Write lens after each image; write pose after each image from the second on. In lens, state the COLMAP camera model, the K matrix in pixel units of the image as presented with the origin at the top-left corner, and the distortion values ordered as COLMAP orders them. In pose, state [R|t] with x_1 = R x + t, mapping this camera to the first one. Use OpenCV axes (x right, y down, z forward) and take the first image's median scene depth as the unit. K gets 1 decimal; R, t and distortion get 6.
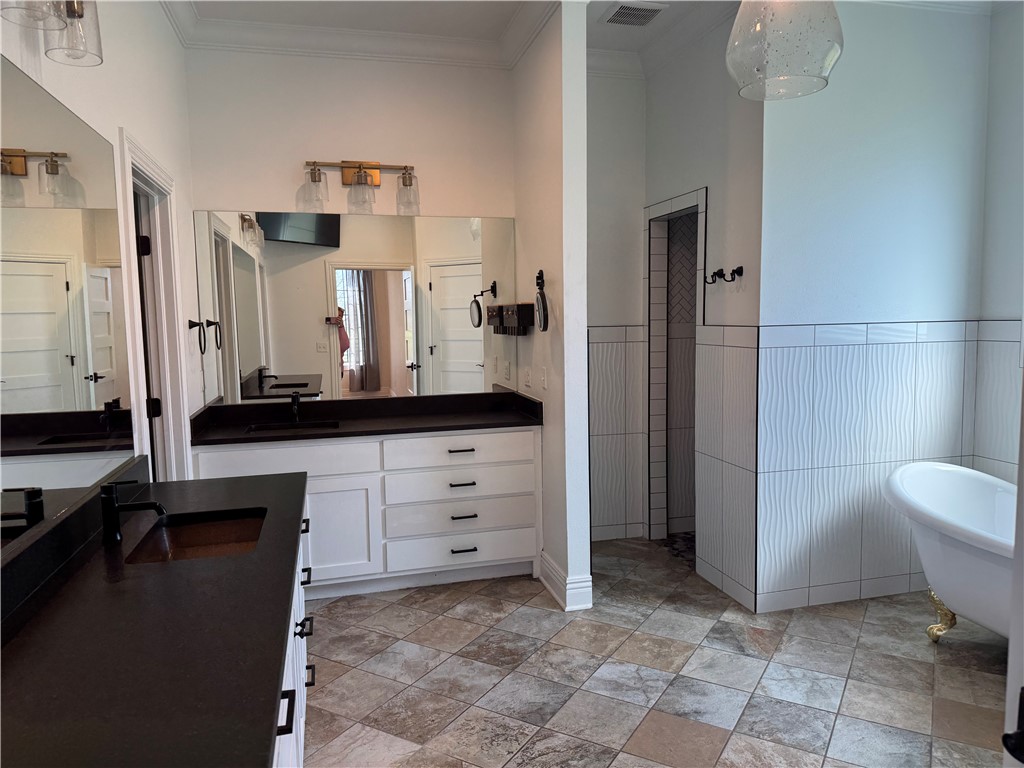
lens RADIAL K [[711.1, 0, 514.2], [0, 711.1, 380.7], [0, 0, 1]] dist [0.060300, -0.091302]
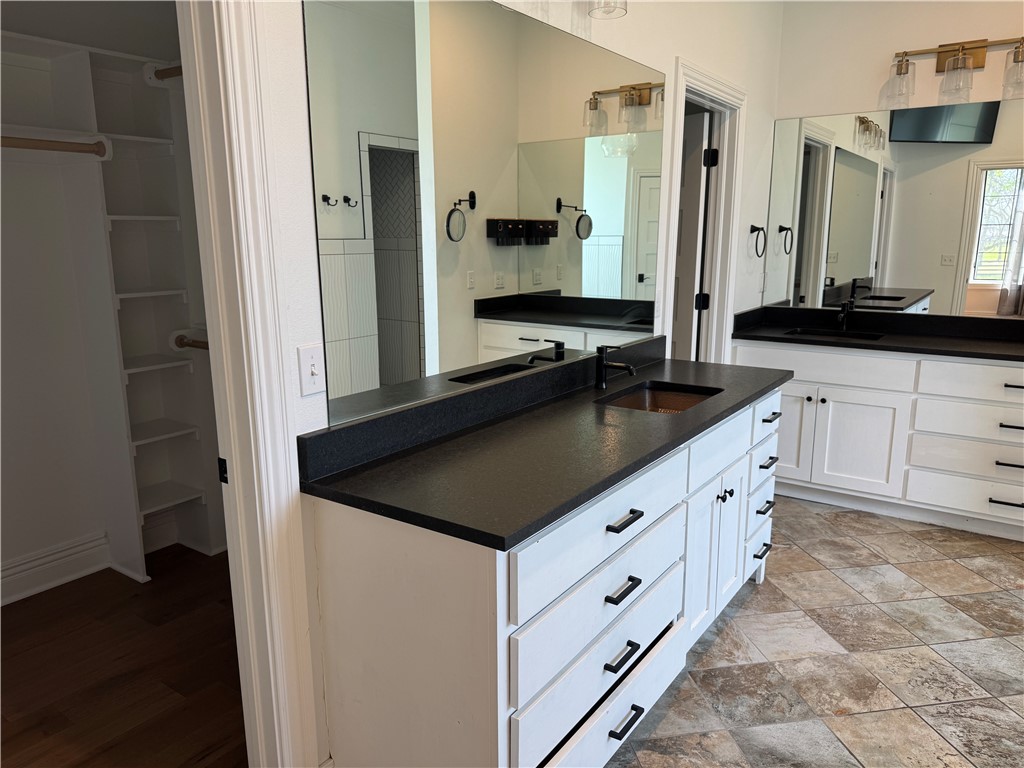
lens RADIAL K [[722.8, 0, 509.8], [0, 722.8, 389.4], [0, 0, 1]] dist [-0.043610, 0.026446]
pose [[0.640973, 0.174938, -0.747362, 0.183682], [-0.072476, 0.983125, 0.167965, 0.005075], [0.764134, -0.053495, 0.642836, 0.001339]]
